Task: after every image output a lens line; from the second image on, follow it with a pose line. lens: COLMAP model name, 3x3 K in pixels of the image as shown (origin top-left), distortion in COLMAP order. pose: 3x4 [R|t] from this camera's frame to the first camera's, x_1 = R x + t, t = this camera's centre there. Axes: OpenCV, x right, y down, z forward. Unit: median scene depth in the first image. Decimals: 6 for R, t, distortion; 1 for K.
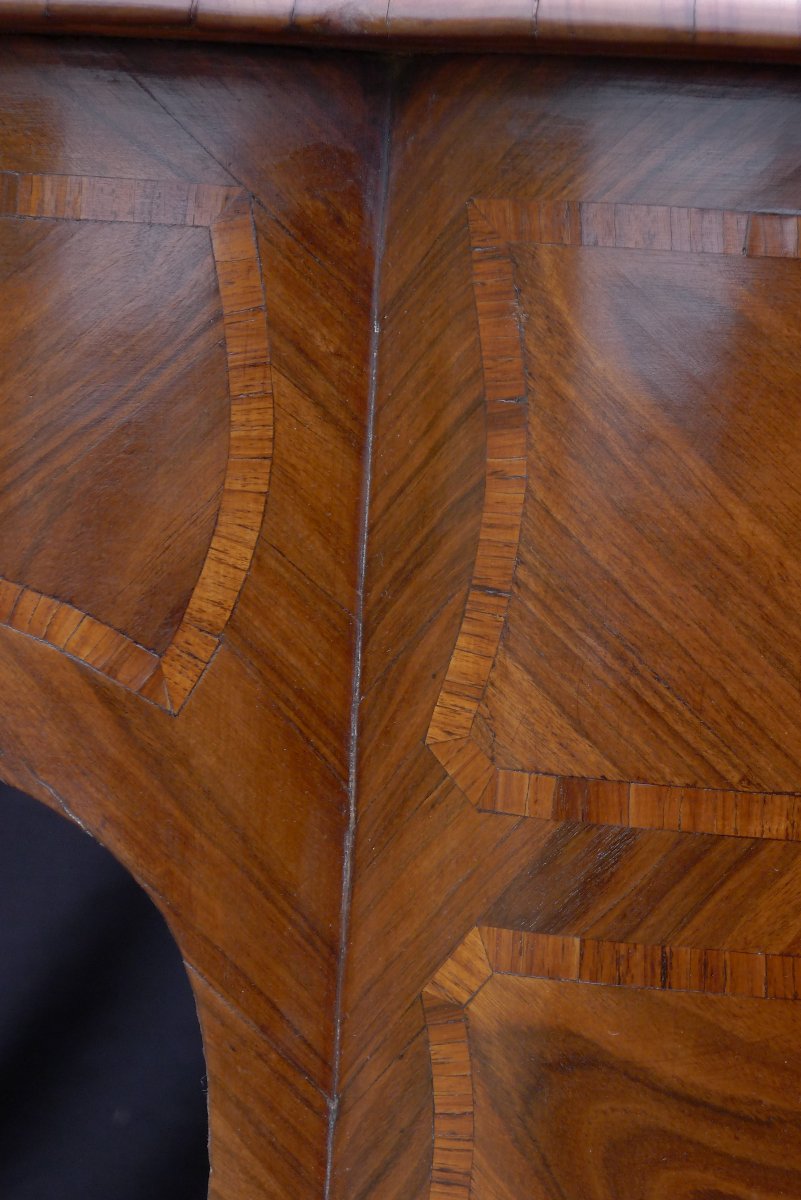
lens RADIAL K [[2967.9, 0, 400.2], [0, 2967.9, 599.3], [0, 0, 1]] dist [-0.154613, 0.000000]
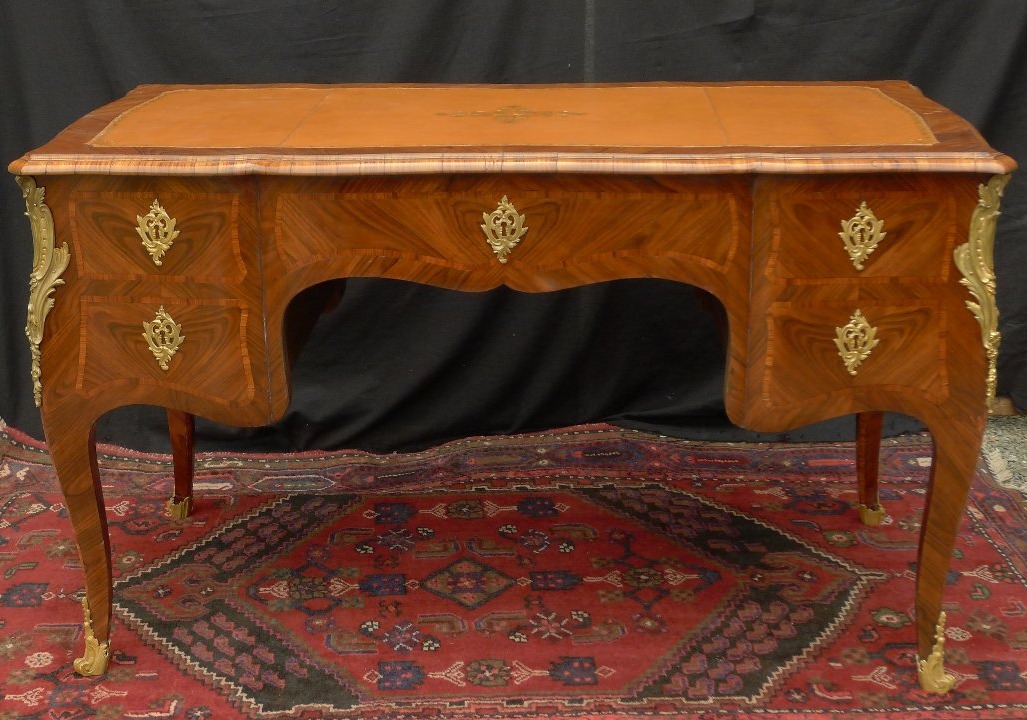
lens RADIAL K [[1491.9, 0, 514.2], [0, 1491.9, 358.0], [0, 0, 1]] dist [-0.002861, 0.000000]
pose [[0.983380, -0.116862, 0.138951, -1.036722], [0.084063, 0.971404, 0.222053, -0.563562], [-0.160927, -0.206682, 0.965083, -2.173605]]
